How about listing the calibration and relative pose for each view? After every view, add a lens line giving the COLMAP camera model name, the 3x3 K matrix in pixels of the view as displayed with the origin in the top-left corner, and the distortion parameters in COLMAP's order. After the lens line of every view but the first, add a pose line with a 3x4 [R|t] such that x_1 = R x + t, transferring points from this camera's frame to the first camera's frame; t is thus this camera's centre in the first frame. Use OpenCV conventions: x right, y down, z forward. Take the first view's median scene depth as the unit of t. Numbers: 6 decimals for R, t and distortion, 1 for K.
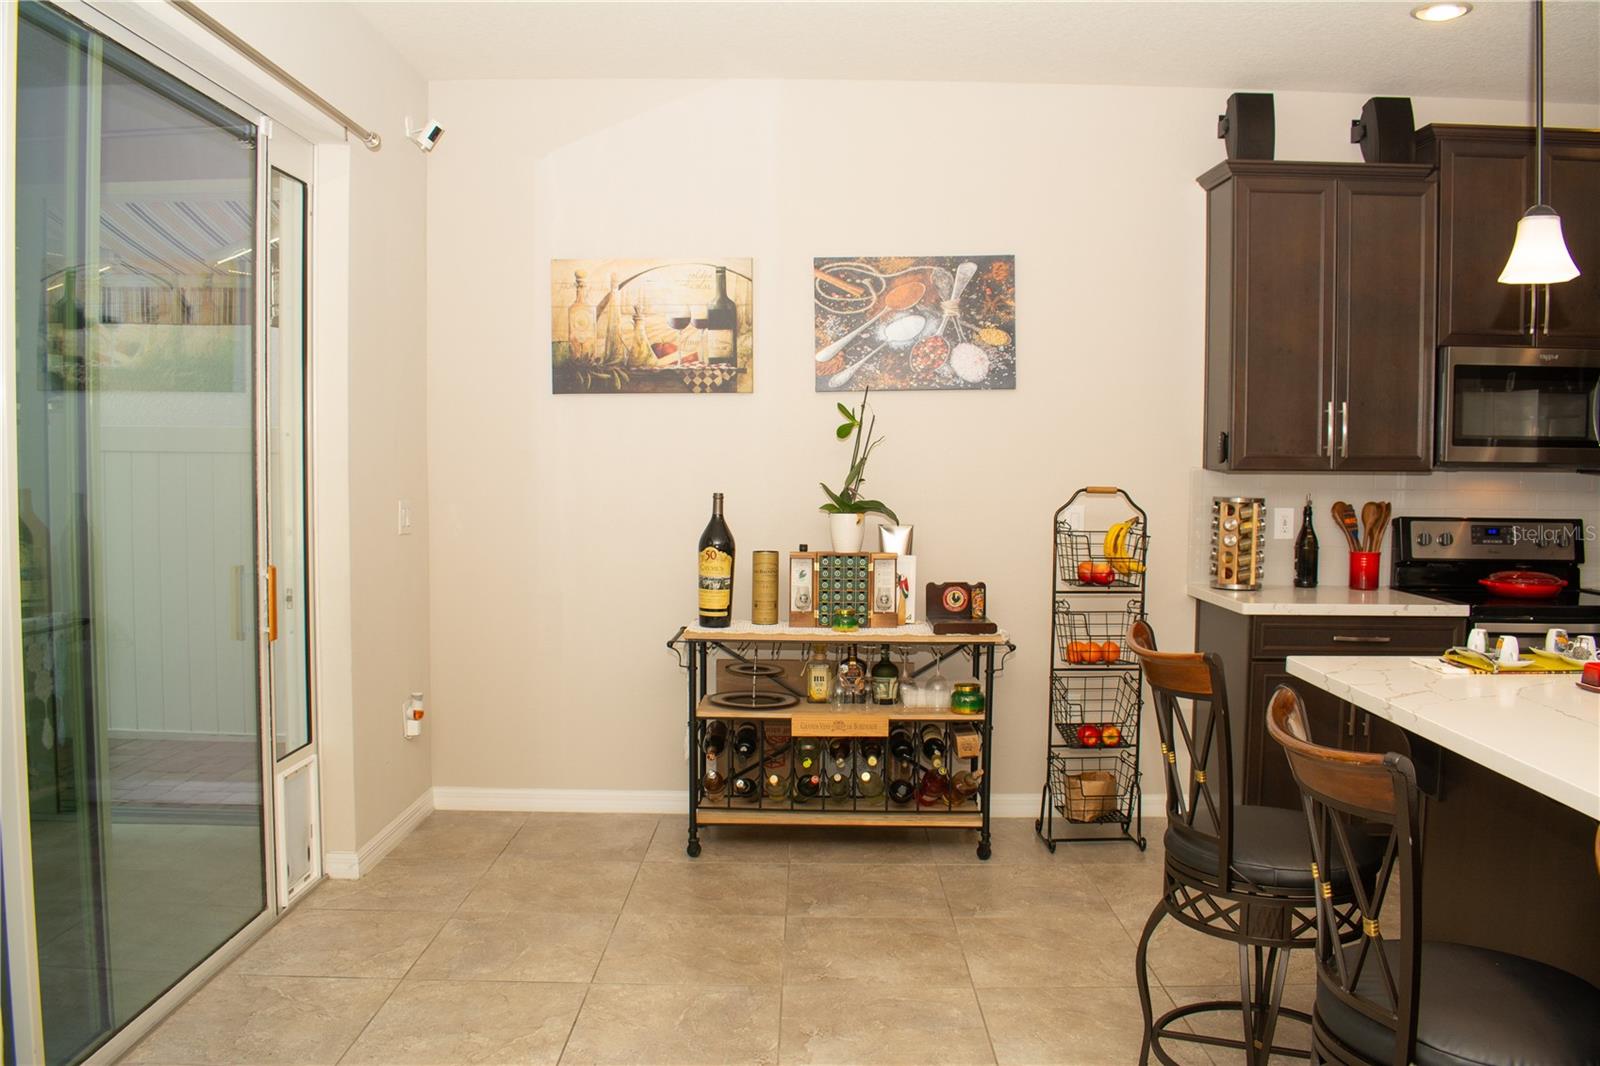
lens RADIAL K [[1247.9, 0, 821.5], [0, 1247.9, 525.3], [0, 0, 1]] dist [-0.096862, 0.014960]
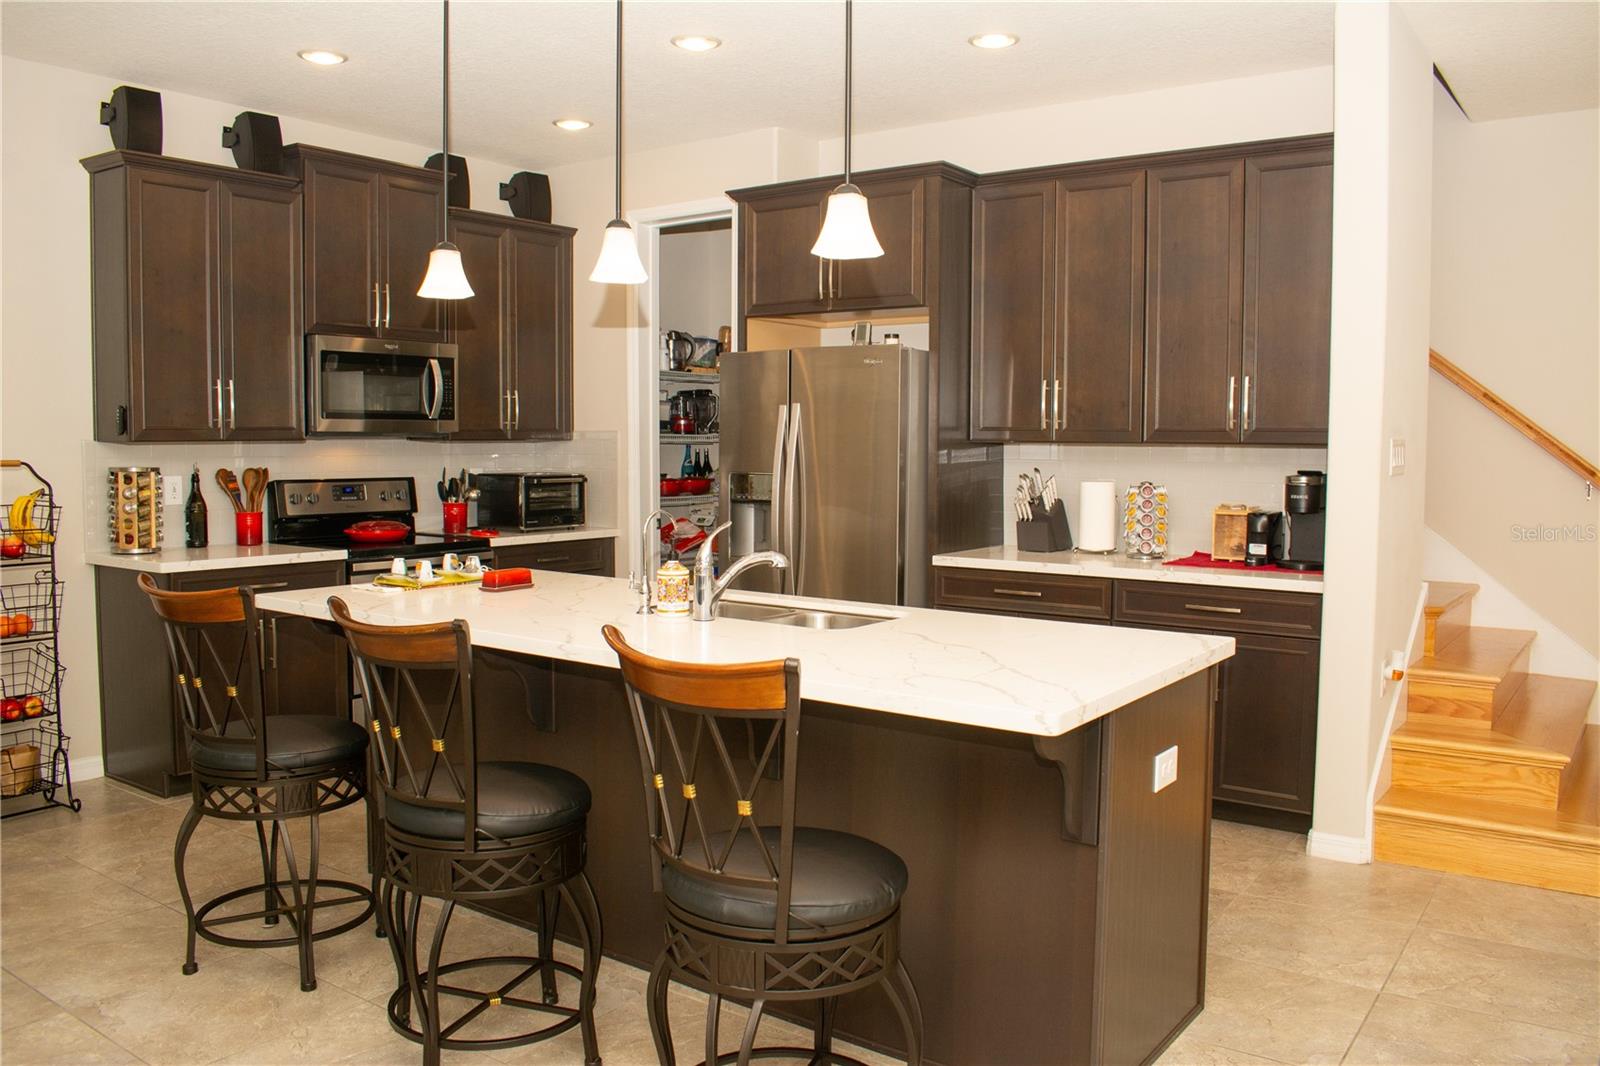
lens RADIAL K [[1247.9, 0, 809.8], [0, 1247.9, 526.1], [0, 0, 1]] dist [-0.096862, 0.014960]
pose [[0.585494, -0.061198, 0.808364, -0.168359], [0.043326, 0.998084, 0.044180, 0.007048], [-0.809518, 0.009156, 0.587023, -0.086134]]
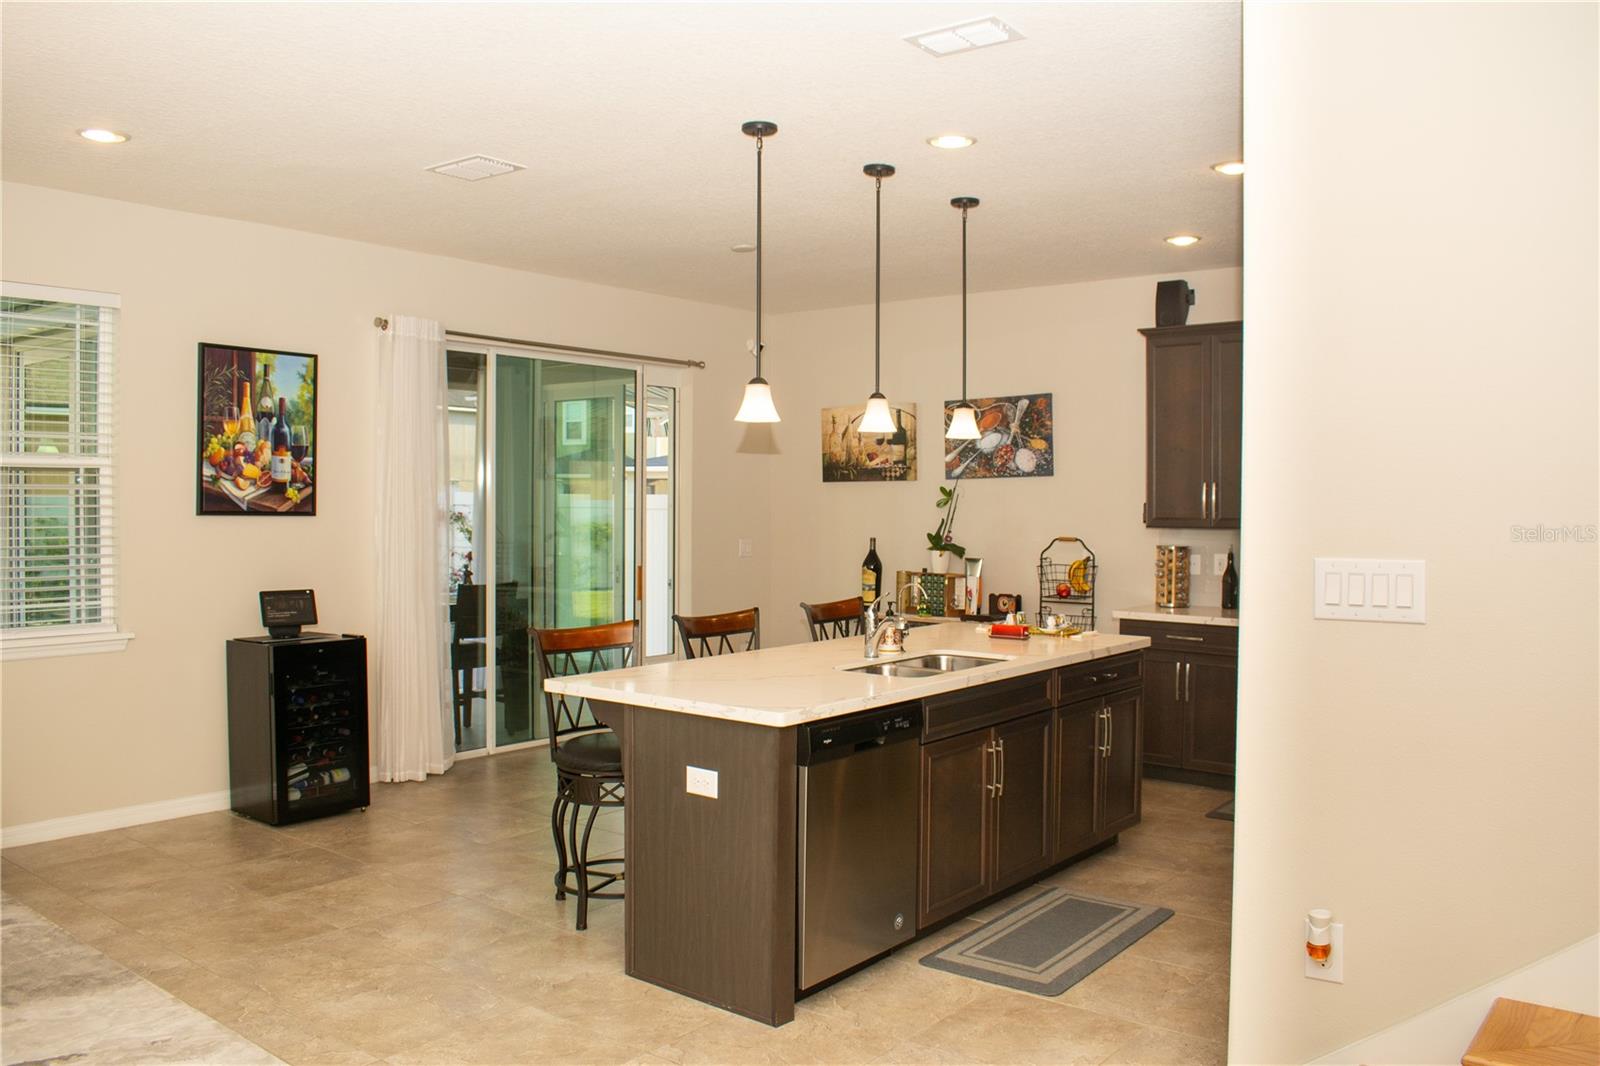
lens RADIAL K [[1247.9, 0, 787.4], [0, 1247.9, 529.1], [0, 0, 1]] dist [-0.096862, 0.014960]
pose [[0.782676, 0.011218, -0.622328, 0.902289], [-0.033789, 0.999129, -0.024485, 0.010027], [0.621511, 0.040192, 0.782374, -0.473085]]
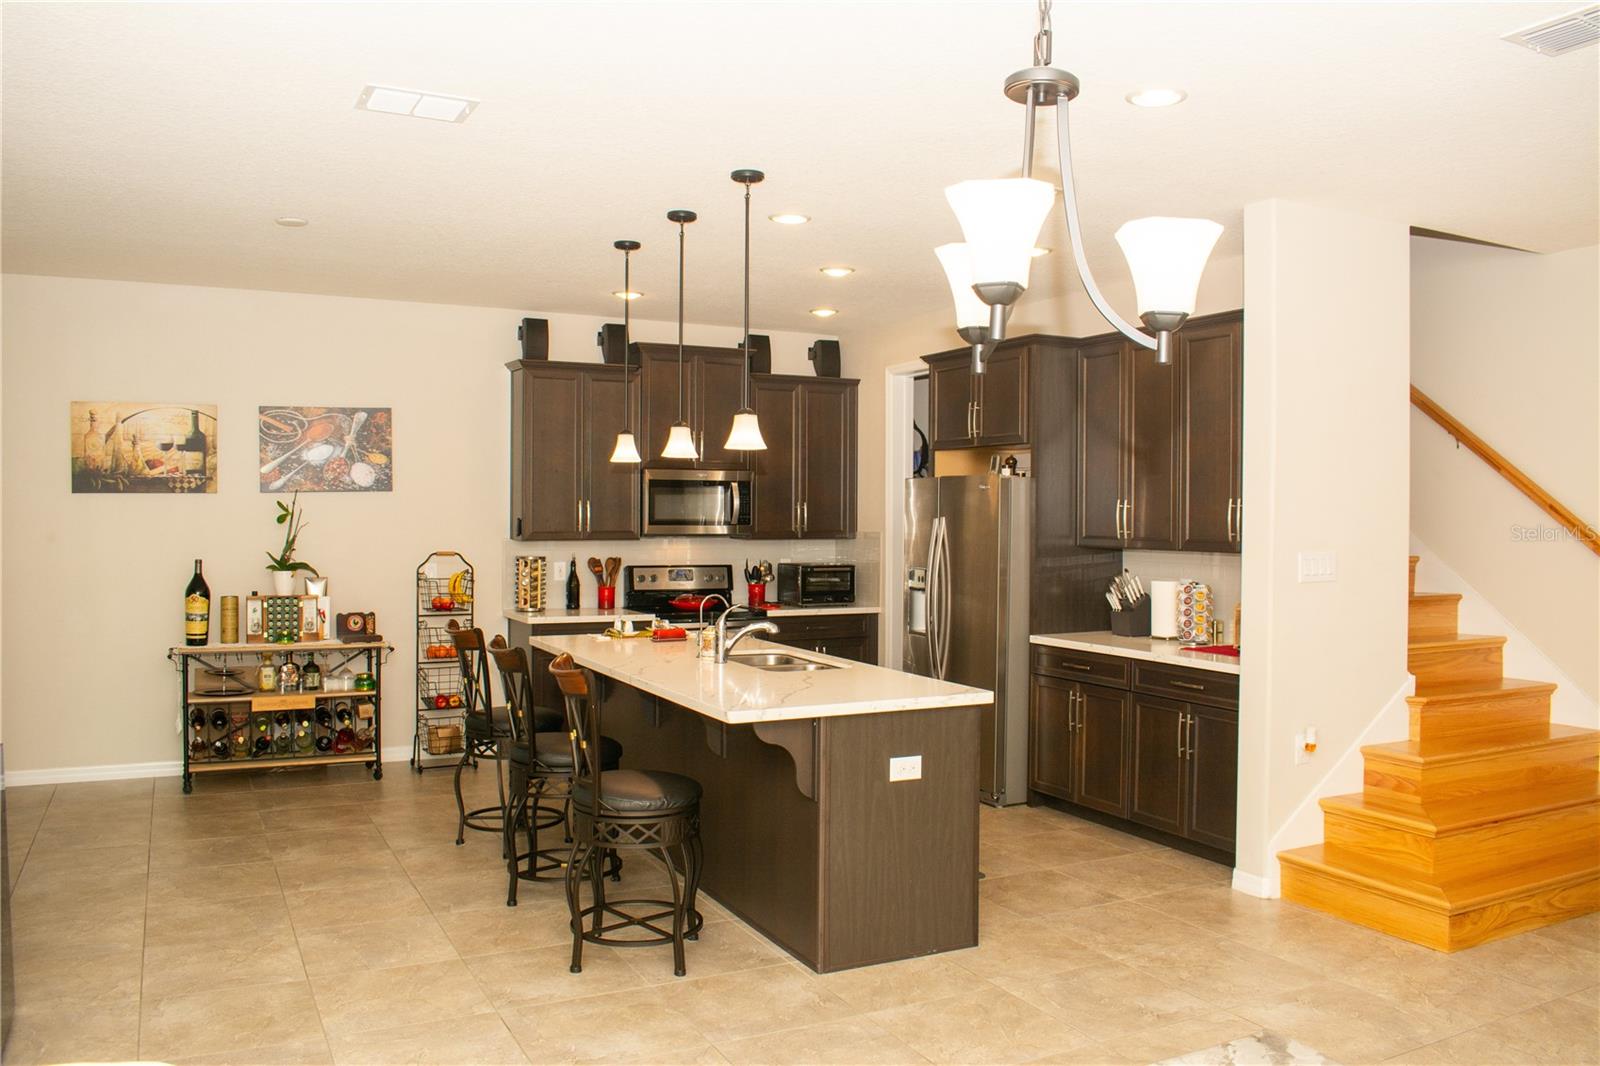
lens RADIAL K [[1247.9, 0, 806.6], [0, 1247.9, 524.6], [0, 0, 1]] dist [-0.096862, 0.014960]
pose [[0.892051, -0.006411, 0.451889, -0.088416], [0.025730, 0.998998, -0.036621, 0.005691], [-0.451201, 0.044295, 0.891322, -0.668471]]
